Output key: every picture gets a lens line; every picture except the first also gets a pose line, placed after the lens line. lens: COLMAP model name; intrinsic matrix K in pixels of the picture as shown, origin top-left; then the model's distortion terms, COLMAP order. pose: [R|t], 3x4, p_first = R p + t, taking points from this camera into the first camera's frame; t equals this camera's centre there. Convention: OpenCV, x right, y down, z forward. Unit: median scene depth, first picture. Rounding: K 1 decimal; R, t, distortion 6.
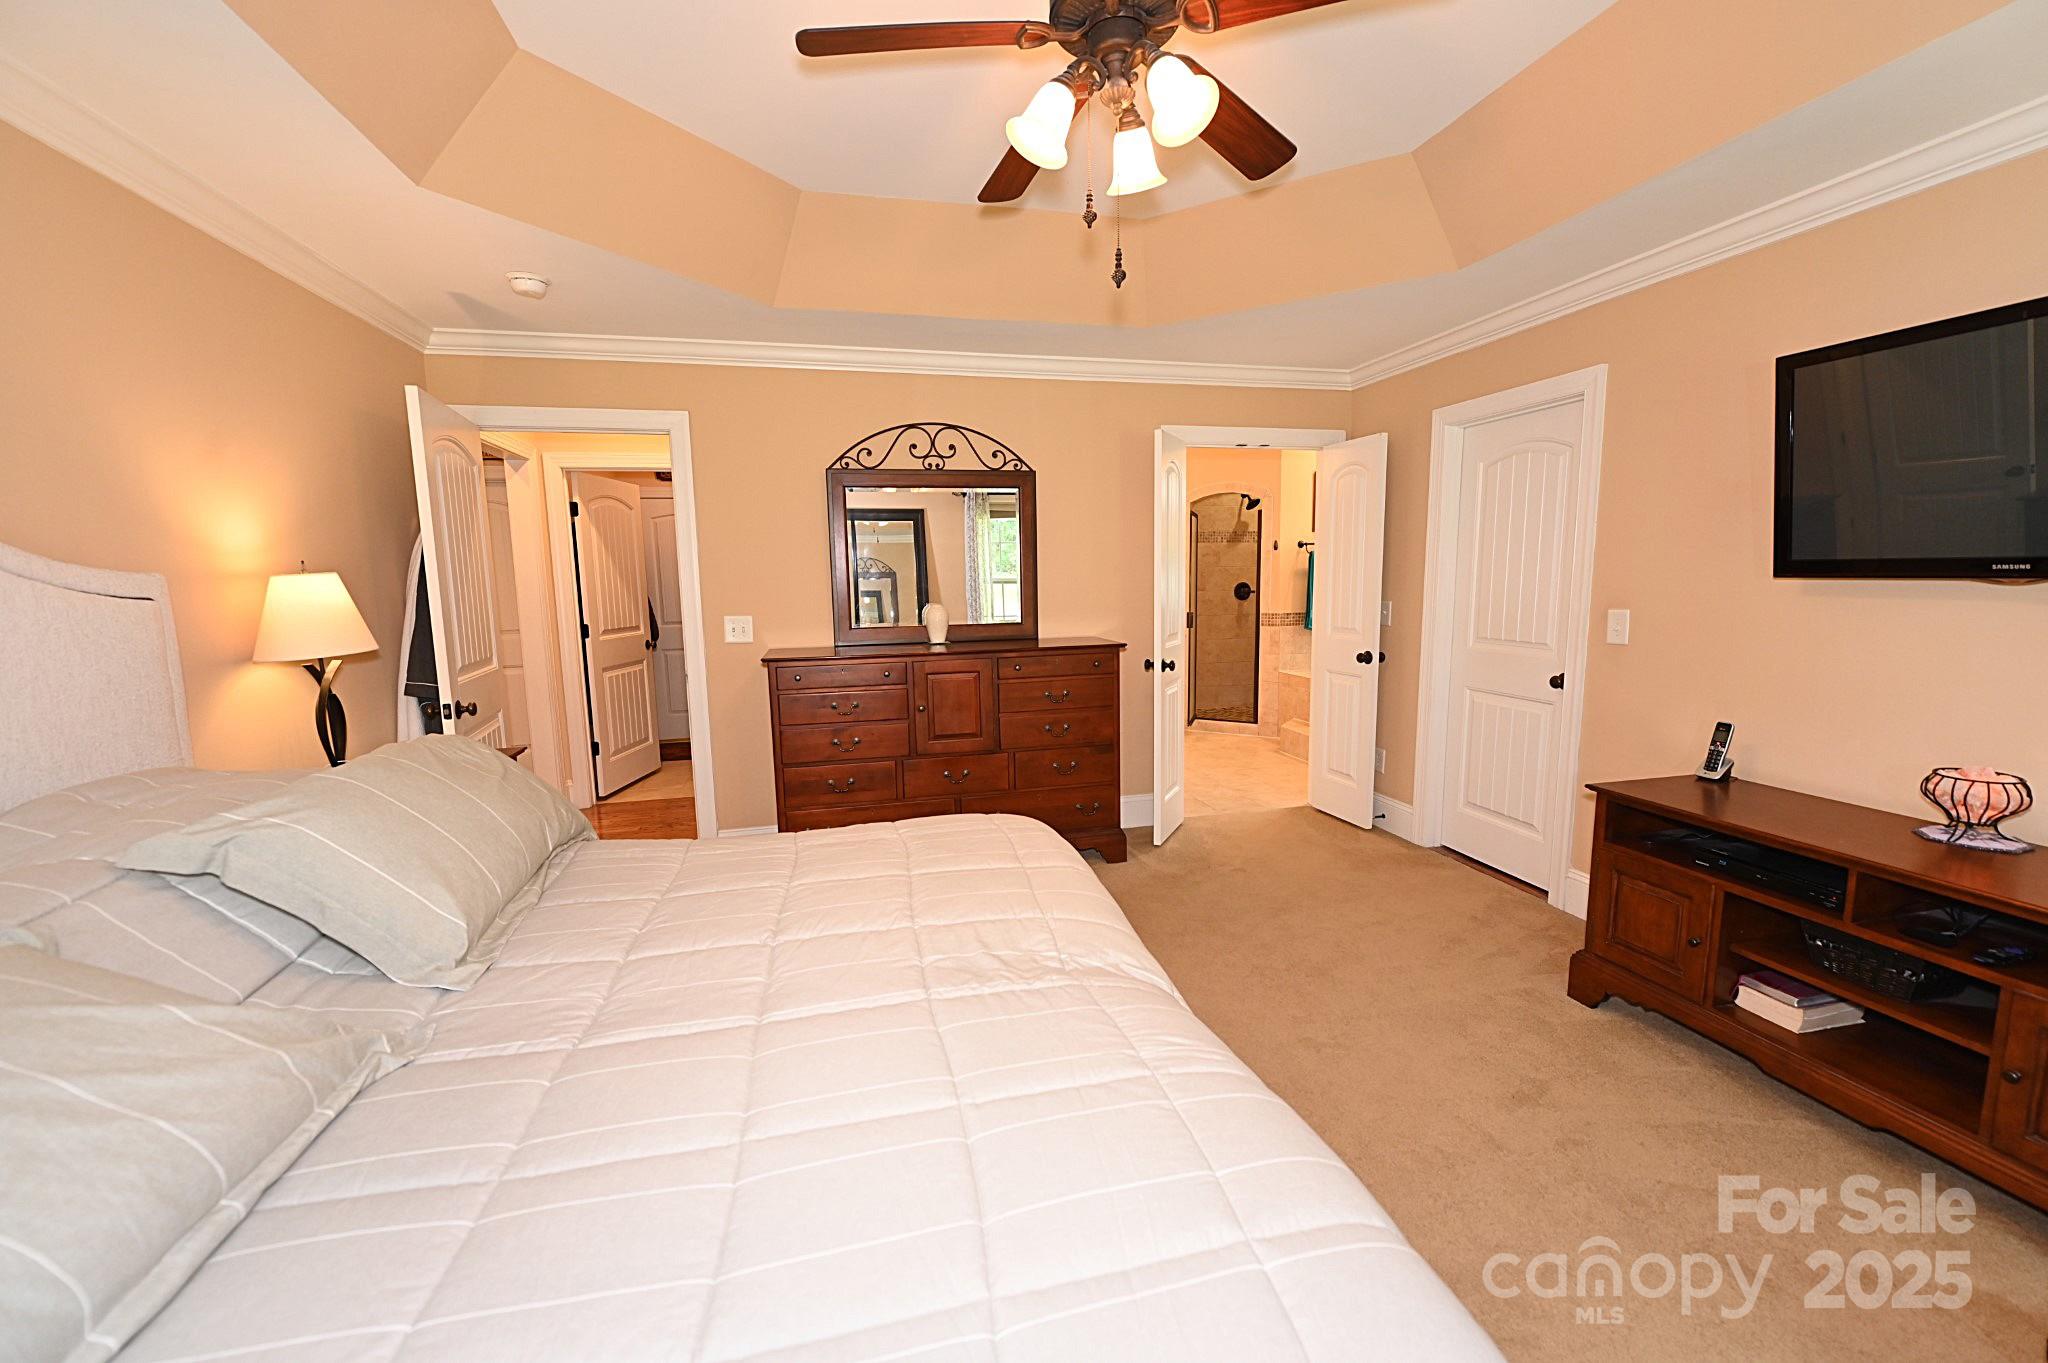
lens RADIAL K [[814.3, 0, 1021.1], [0, 814.3, 678.4], [0, 0, 1]] dist [-0.009301, -0.000926]
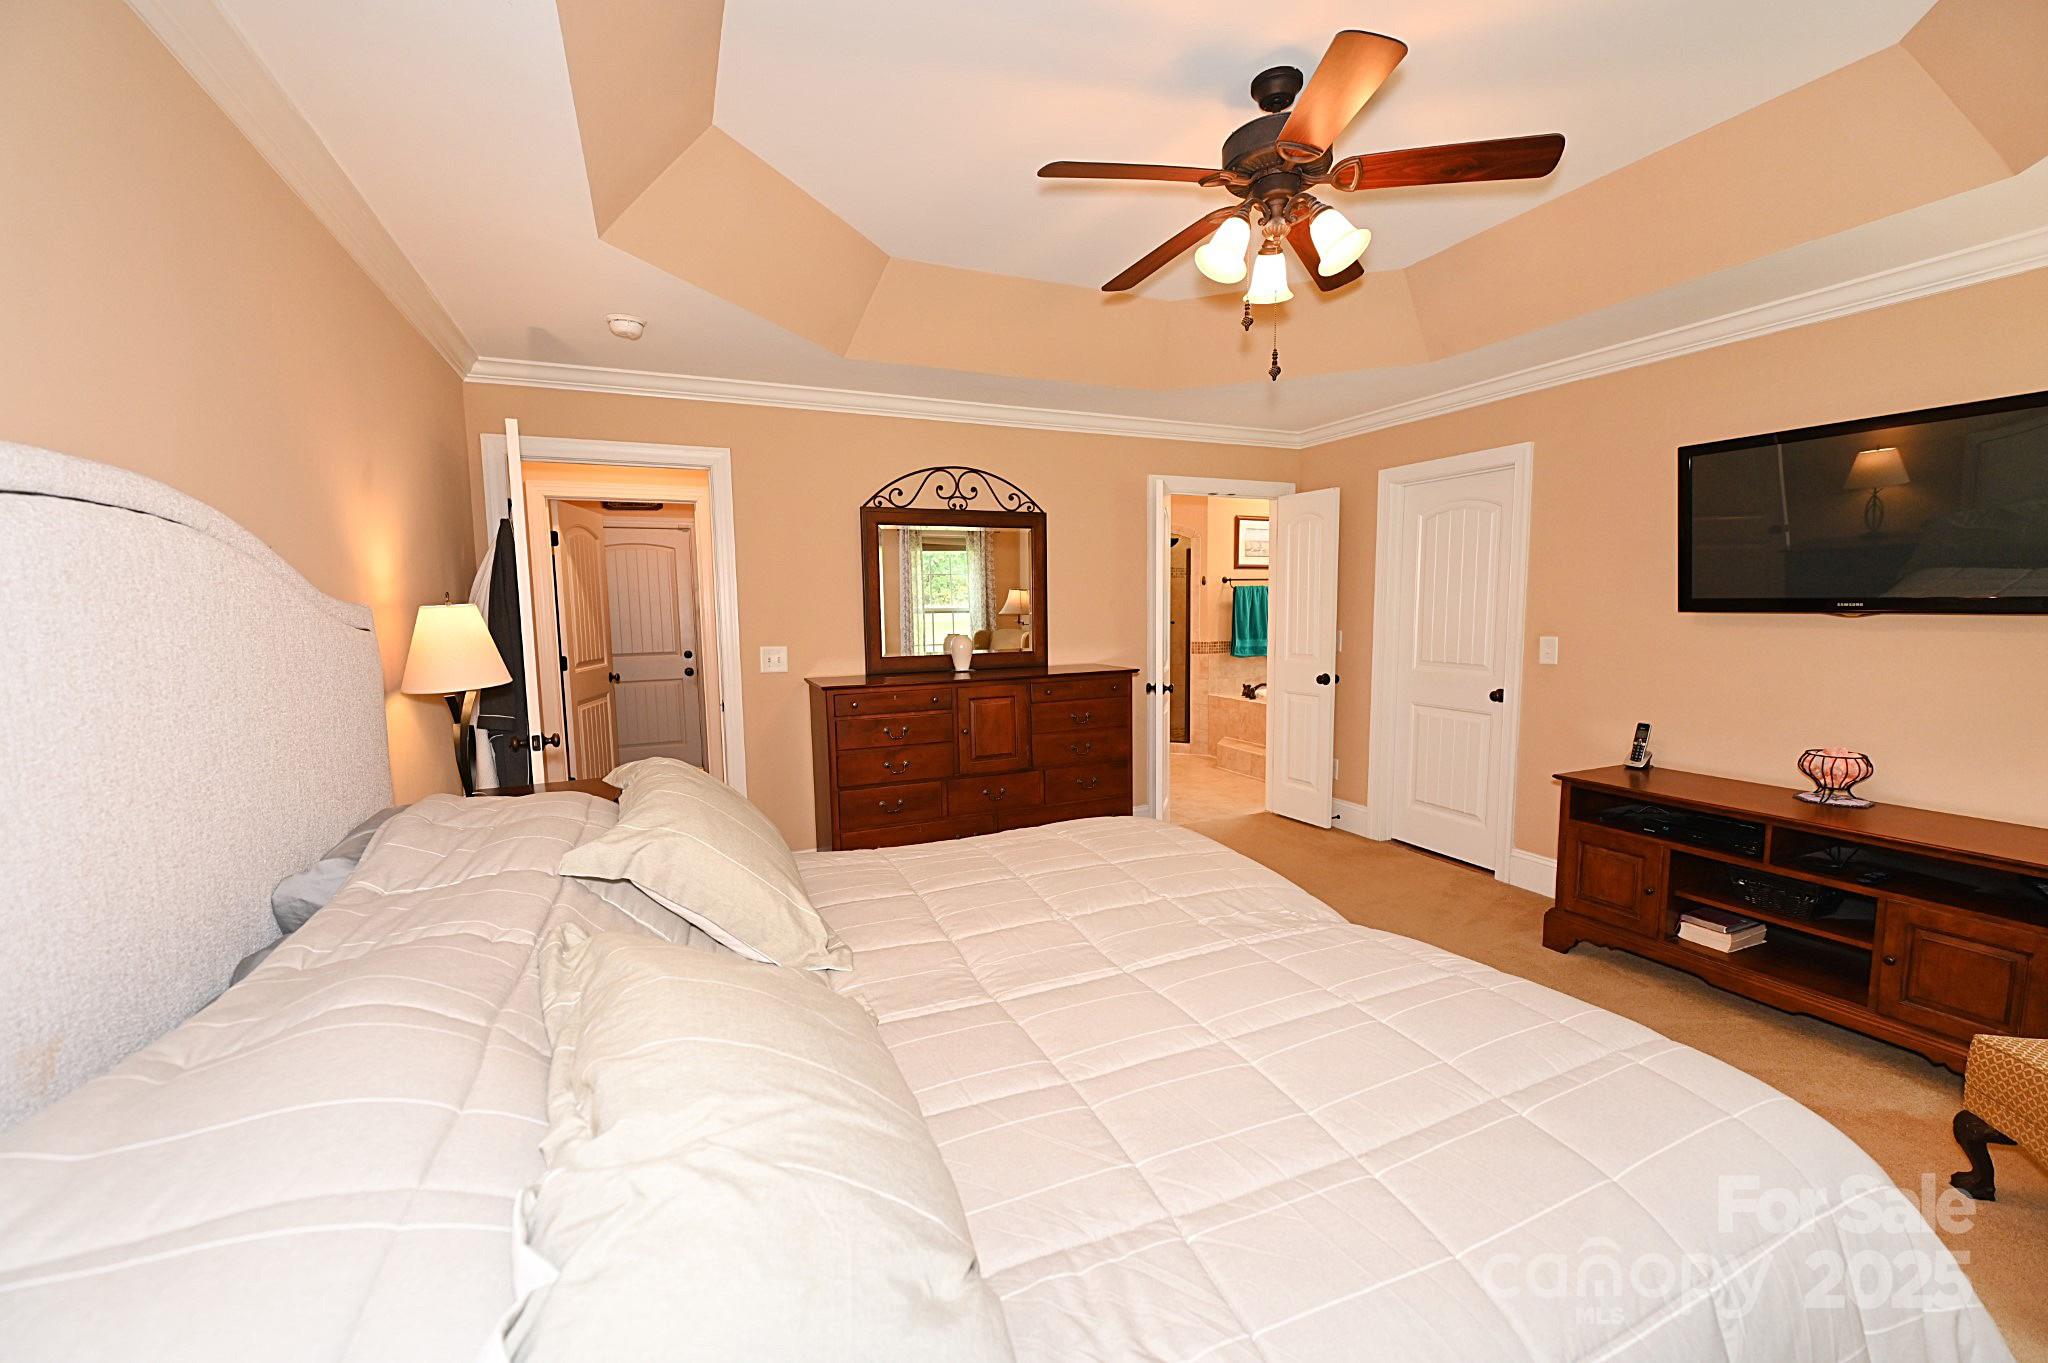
lens RADIAL K [[814.3, 0, 1016.6], [0, 814.3, 681.2], [0, 0, 1]] dist [-0.009301, -0.000926]
pose [[0.984073, -0.013300, 0.177266, -0.292396], [0.019369, 0.999282, -0.032550, 0.008380], [-0.176706, 0.035465, 0.983625, -0.083635]]
